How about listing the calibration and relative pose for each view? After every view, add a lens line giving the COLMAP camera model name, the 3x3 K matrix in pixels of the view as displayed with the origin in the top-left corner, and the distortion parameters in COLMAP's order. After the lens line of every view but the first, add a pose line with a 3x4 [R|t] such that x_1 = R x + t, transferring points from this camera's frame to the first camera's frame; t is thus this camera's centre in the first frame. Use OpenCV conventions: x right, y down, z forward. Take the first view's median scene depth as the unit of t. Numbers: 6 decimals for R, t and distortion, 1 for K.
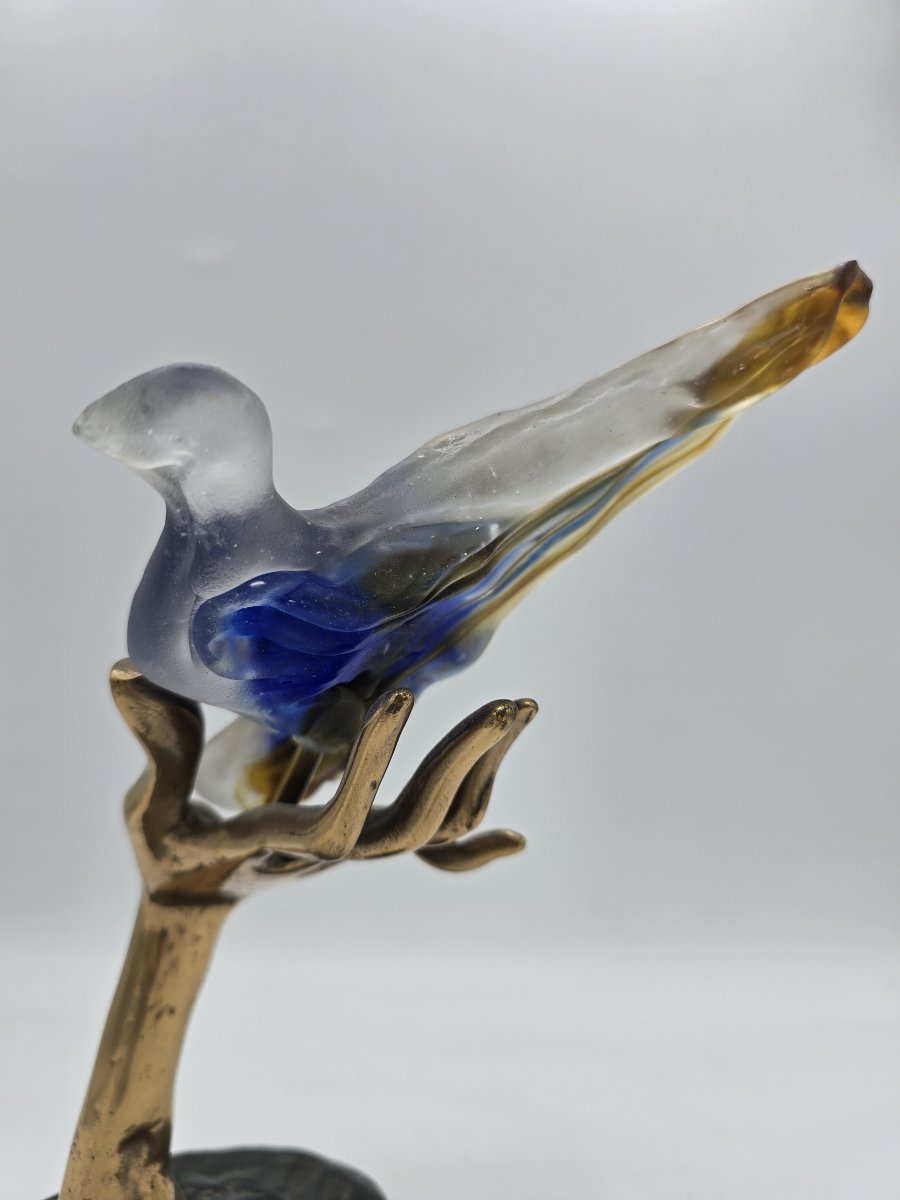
lens RADIAL K [[880.1, 0, 446.5], [0, 880.1, 623.7], [0, 0, 1]] dist [0.007678, -0.112037]
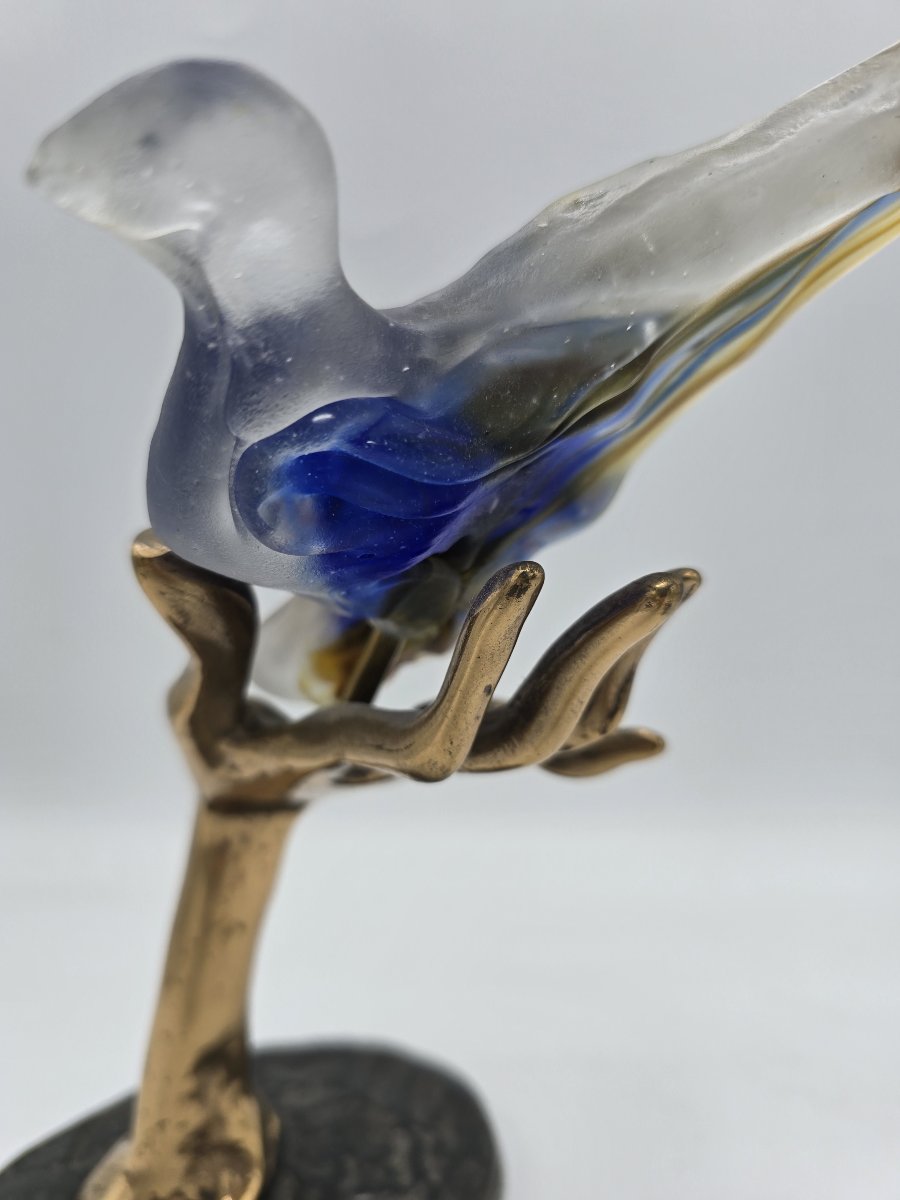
lens RADIAL K [[880.1, 0, 446.5], [0, 880.1, 623.7], [0, 0, 1]] dist [0.007678, -0.112037]
pose [[0.998463, -0.021676, -0.051011, -0.076027], [0.030121, 0.984792, 0.171106, -0.001309], [0.046526, -0.172380, 0.983931, 0.263002]]
